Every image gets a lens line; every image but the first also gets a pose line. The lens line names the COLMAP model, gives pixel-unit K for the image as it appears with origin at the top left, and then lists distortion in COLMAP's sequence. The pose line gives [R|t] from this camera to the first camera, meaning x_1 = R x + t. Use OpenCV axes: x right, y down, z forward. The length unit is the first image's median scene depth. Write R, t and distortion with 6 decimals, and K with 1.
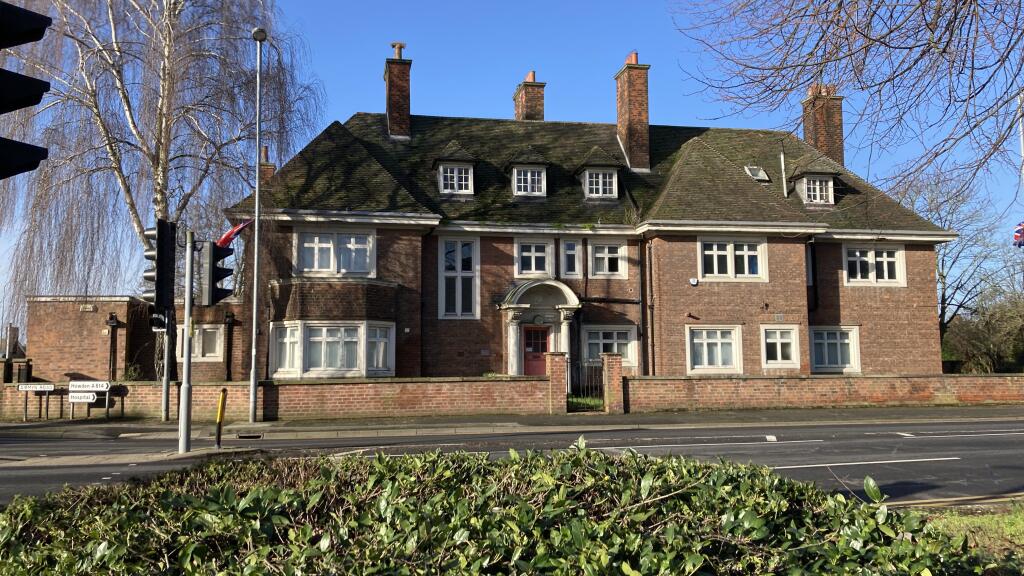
lens RADIAL K [[861.2, 0, 512.0], [0, 861.2, 288.0], [0, 0, 1]] dist [0.105633, -0.191381]
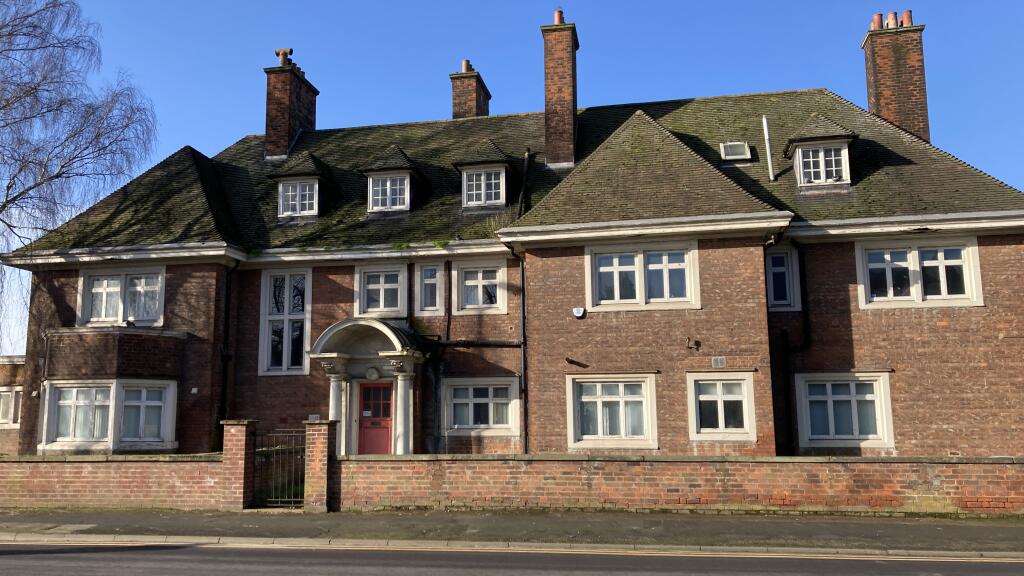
lens RADIAL K [[861.2, 0, 512.0], [0, 861.2, 288.0], [0, 0, 1]] dist [0.105633, -0.191381]
pose [[0.918260, -0.058598, -0.391619, 0.425035], [0.033736, 0.996971, -0.070075, 0.019348], [0.394539, 0.051136, 0.917455, 0.344415]]
